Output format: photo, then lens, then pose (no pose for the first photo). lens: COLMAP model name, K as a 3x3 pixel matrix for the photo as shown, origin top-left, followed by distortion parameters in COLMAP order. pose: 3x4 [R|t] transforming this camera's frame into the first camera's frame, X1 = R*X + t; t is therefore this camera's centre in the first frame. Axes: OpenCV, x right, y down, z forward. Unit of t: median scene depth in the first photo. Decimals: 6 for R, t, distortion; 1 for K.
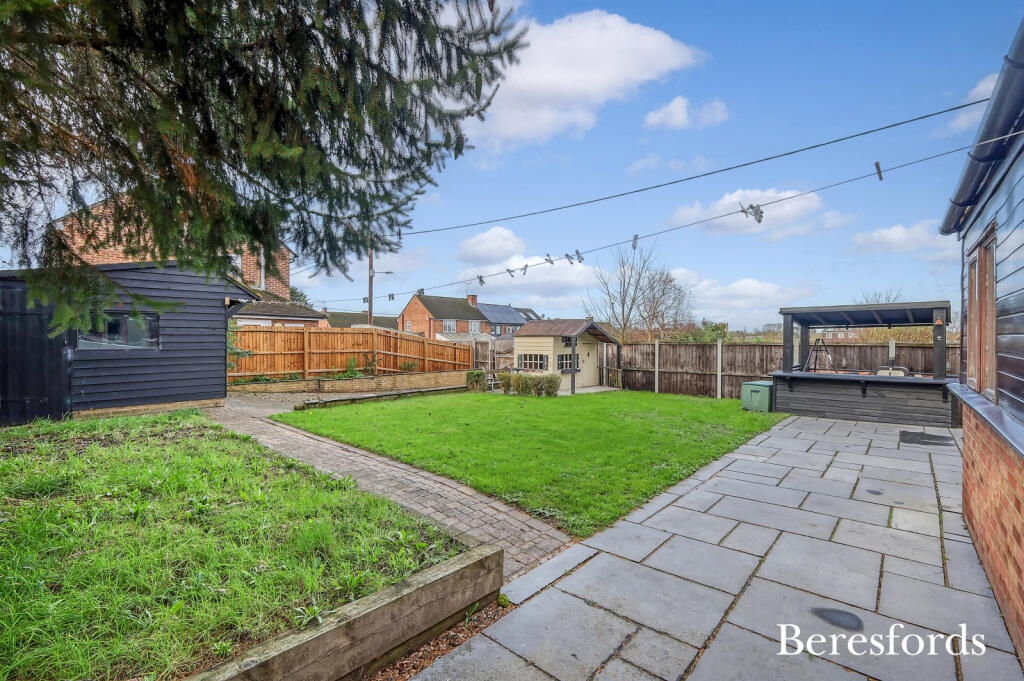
lens RADIAL K [[462.3, 0, 517.4], [0, 462.3, 337.0], [0, 0, 1]] dist [0.001484, 0.000111]
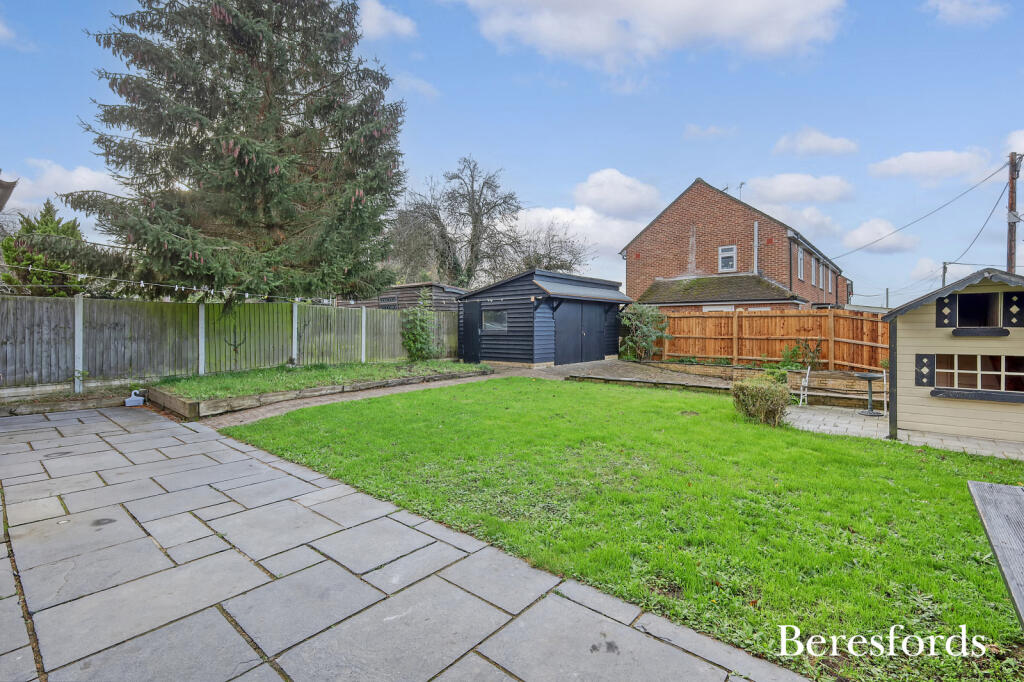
lens RADIAL K [[462.3, 0, 517.4], [0, 462.3, 337.5], [0, 0, 1]] dist [0.001484, 0.000111]
pose [[-0.000451, 0.022191, -0.999754, 0.531154], [0.008753, 0.999716, 0.022186, 0.008258], [0.999962, -0.008741, -0.000645, 0.586774]]
